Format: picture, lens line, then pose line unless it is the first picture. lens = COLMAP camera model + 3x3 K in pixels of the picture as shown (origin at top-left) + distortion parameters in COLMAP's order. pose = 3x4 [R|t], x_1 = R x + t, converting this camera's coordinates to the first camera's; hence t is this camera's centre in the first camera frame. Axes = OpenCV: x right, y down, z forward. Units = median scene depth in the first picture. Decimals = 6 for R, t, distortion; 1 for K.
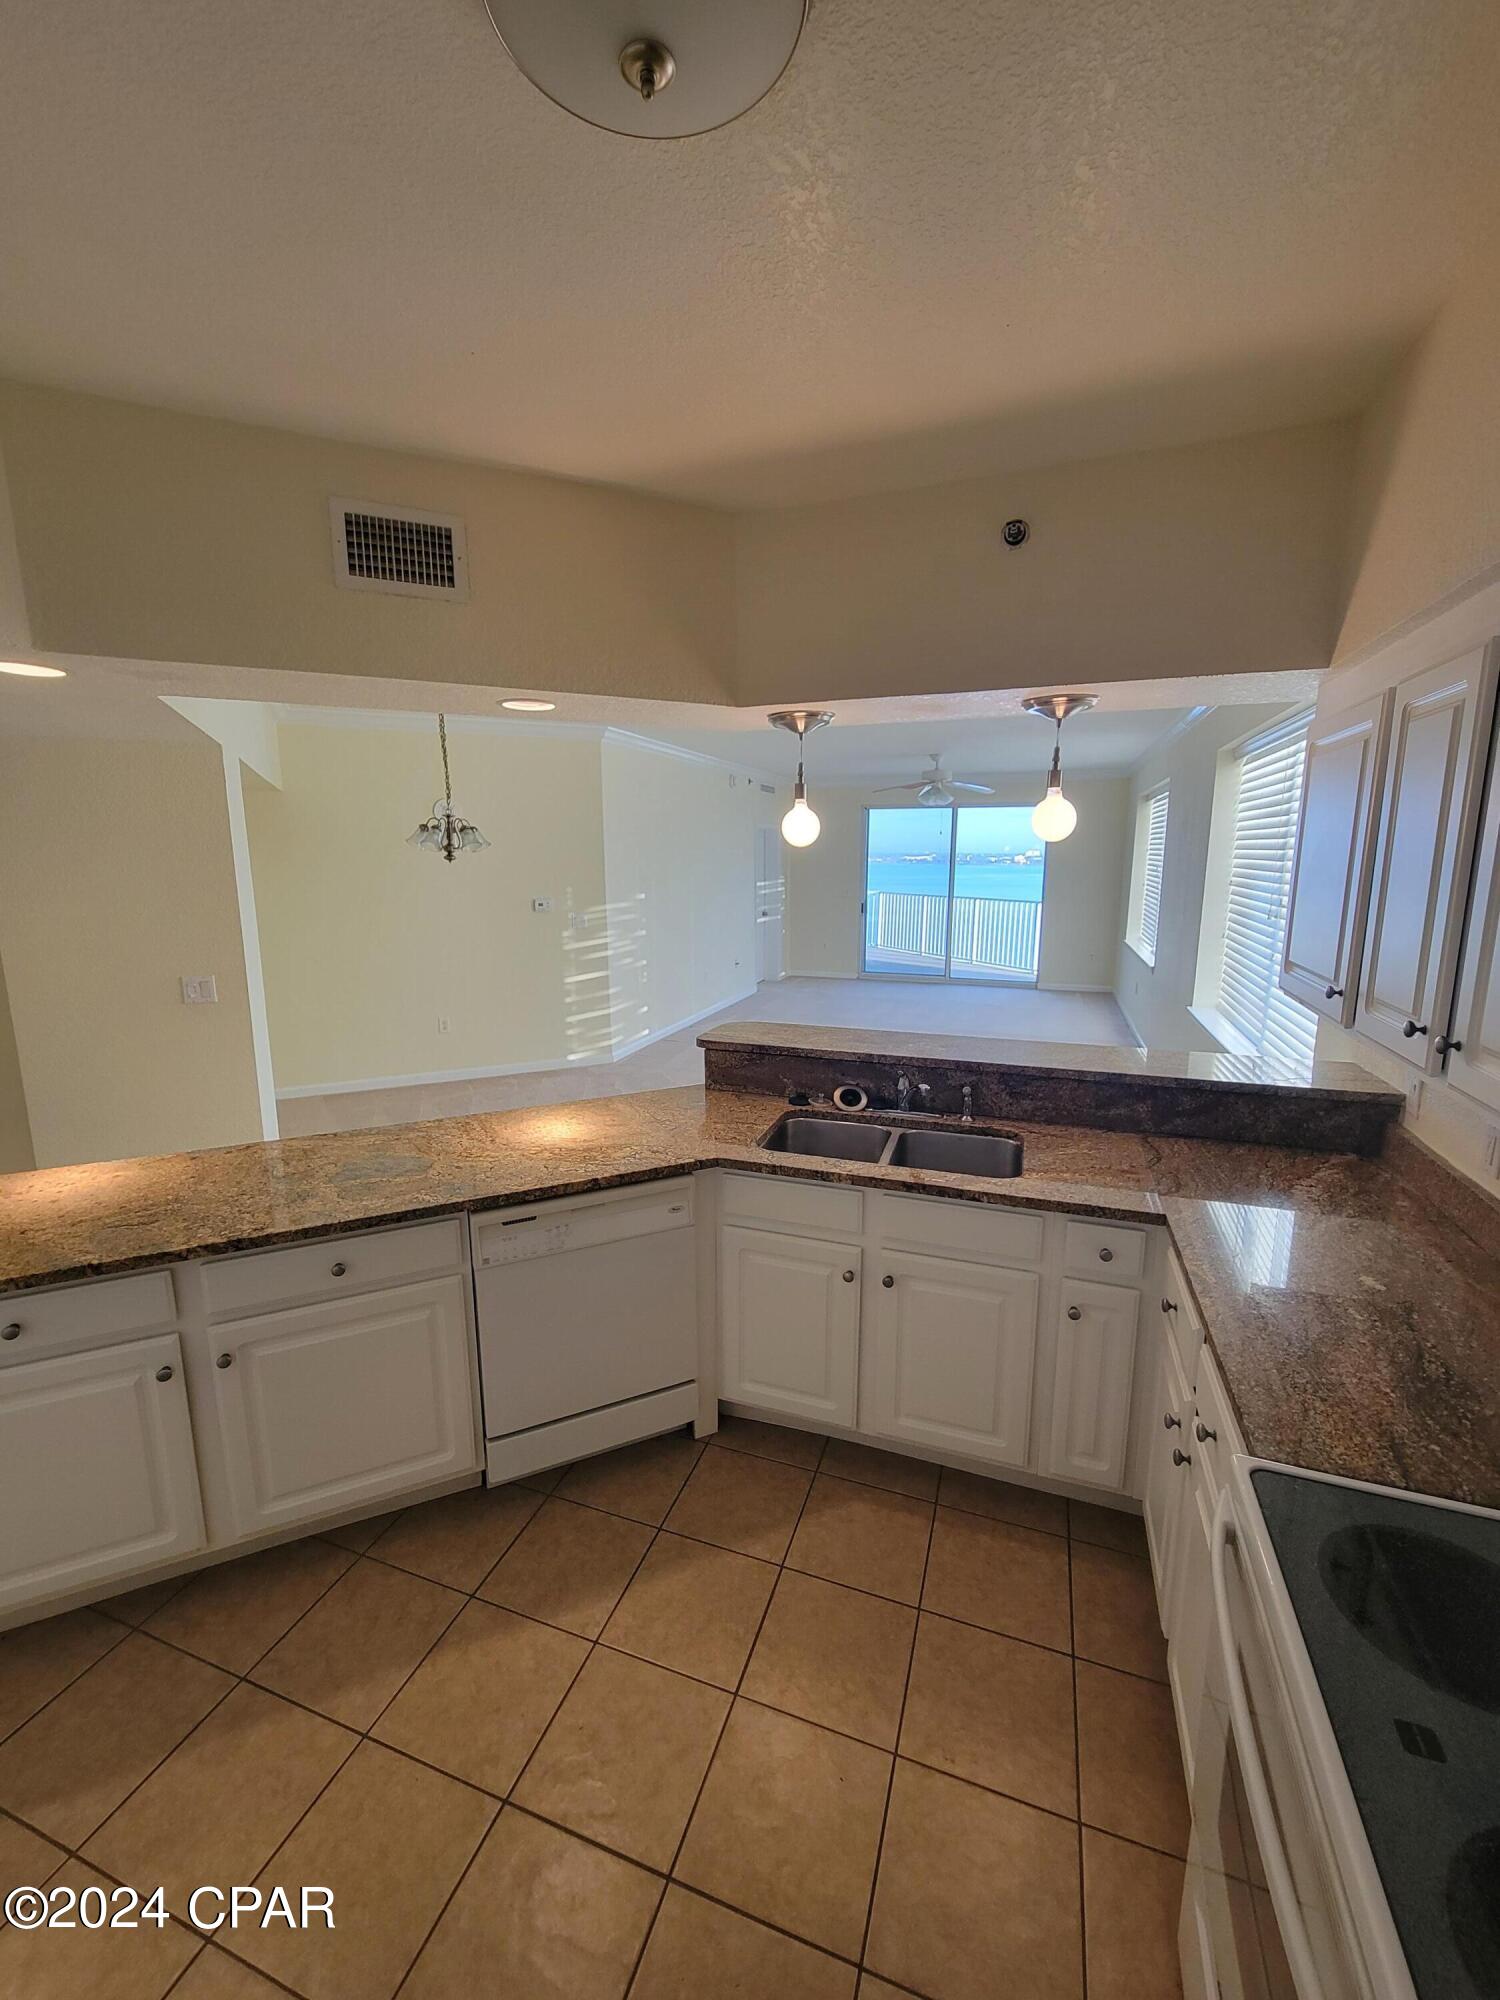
lens RADIAL K [[809.2, 0, 747.7], [0, 809.2, 999.0], [0, 0, 1]] dist [-0.000859, -0.000328]
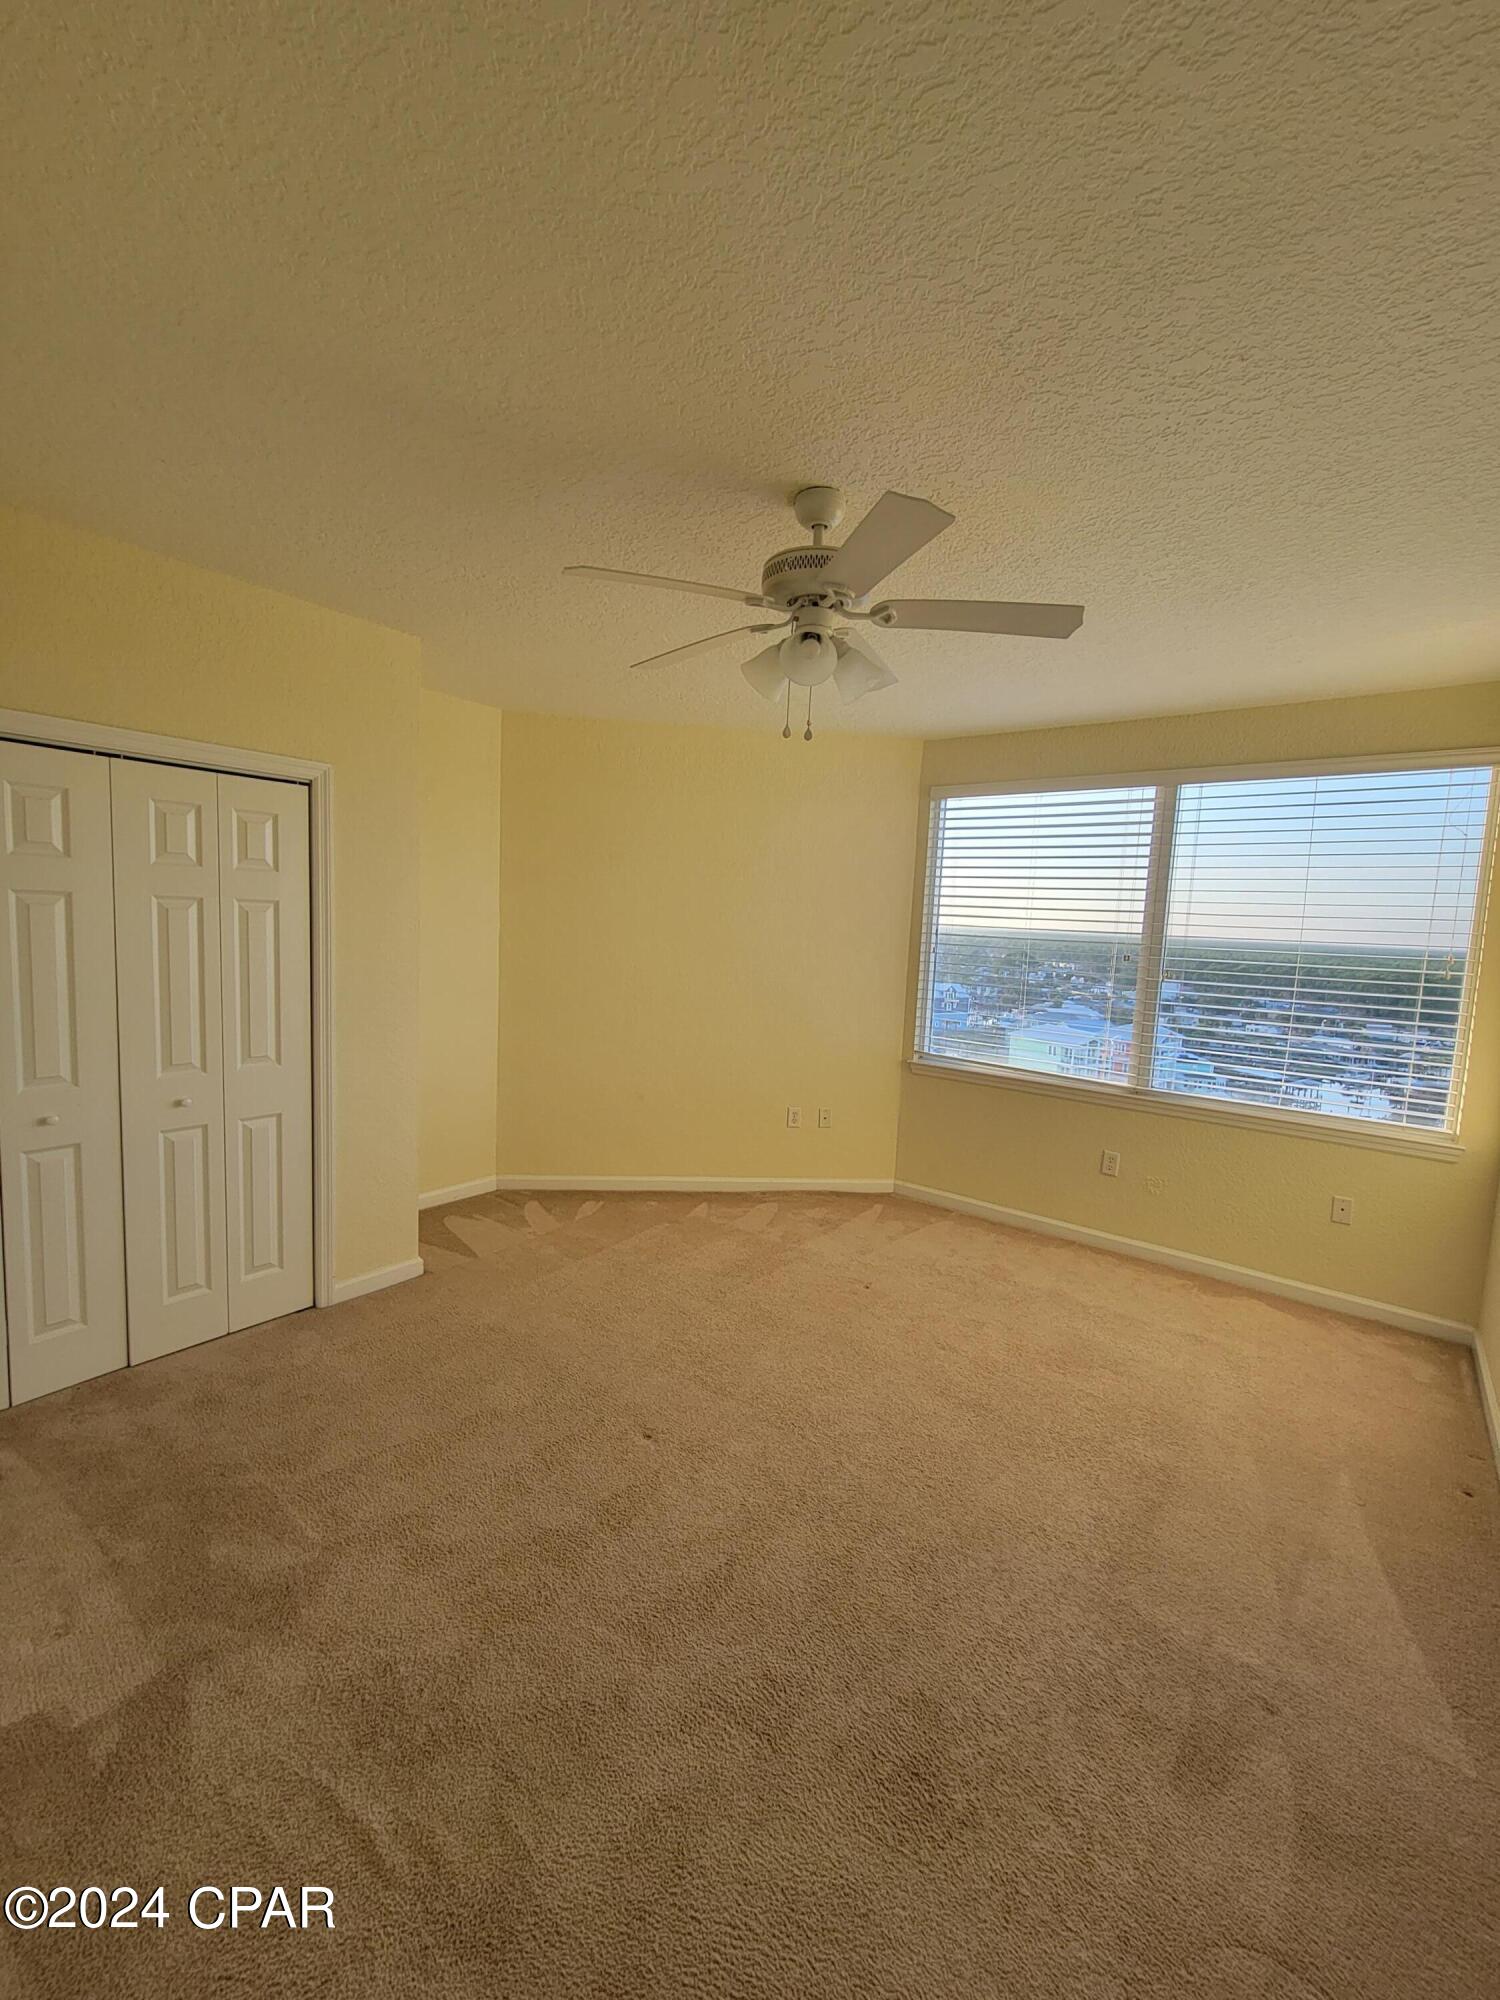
lens RADIAL K [[809.2, 0, 749.7], [0, 809.2, 997.4], [0, 0, 1]] dist [-0.000859, -0.000328]
pose [[0.946637, 0.076525, -0.313086, 0.195960], [-0.101903, 0.992636, -0.065488, -0.093429], [0.305769, 0.093897, 0.947464, 0.591864]]
